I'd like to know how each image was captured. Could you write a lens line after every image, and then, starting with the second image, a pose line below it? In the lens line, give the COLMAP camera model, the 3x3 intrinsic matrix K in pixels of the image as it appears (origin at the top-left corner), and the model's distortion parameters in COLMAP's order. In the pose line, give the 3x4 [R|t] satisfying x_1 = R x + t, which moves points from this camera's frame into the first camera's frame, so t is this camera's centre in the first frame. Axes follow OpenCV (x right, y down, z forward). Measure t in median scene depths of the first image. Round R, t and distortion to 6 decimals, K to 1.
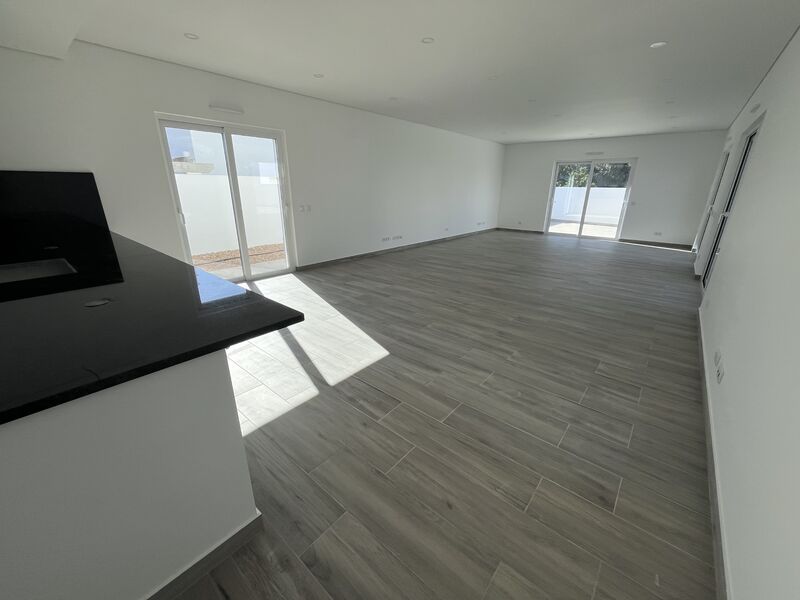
lens RADIAL K [[323.9, 0, 401.3], [0, 323.9, 300.2], [0, 0, 1]] dist [-0.002485, 0.000872]
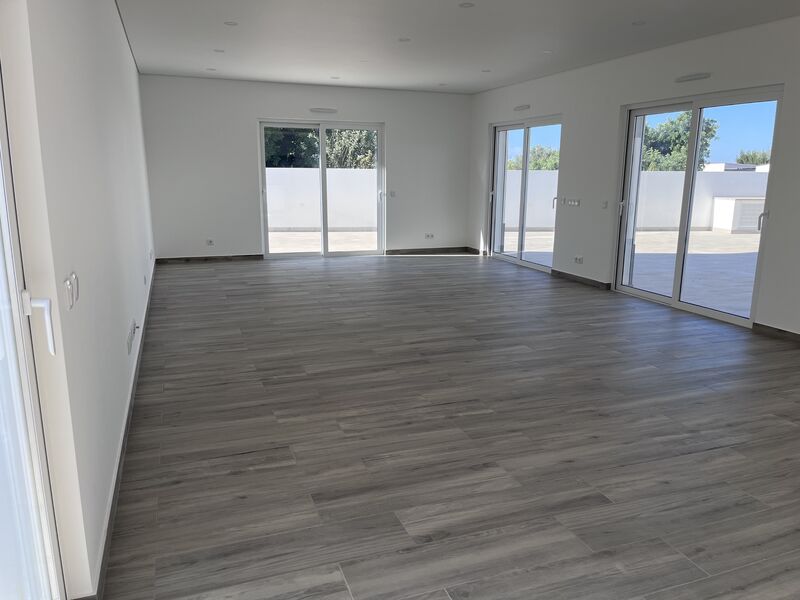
lens RADIAL K [[609.9, 0, 405.8], [0, 609.9, 302.0], [0, 0, 1]] dist [0.053875, -0.057842]
pose [[0.486138, -0.188902, 0.853221, -0.504710], [0.285522, 0.957107, 0.049221, -0.232156], [-0.825922, 0.219686, 0.519222, 0.640557]]
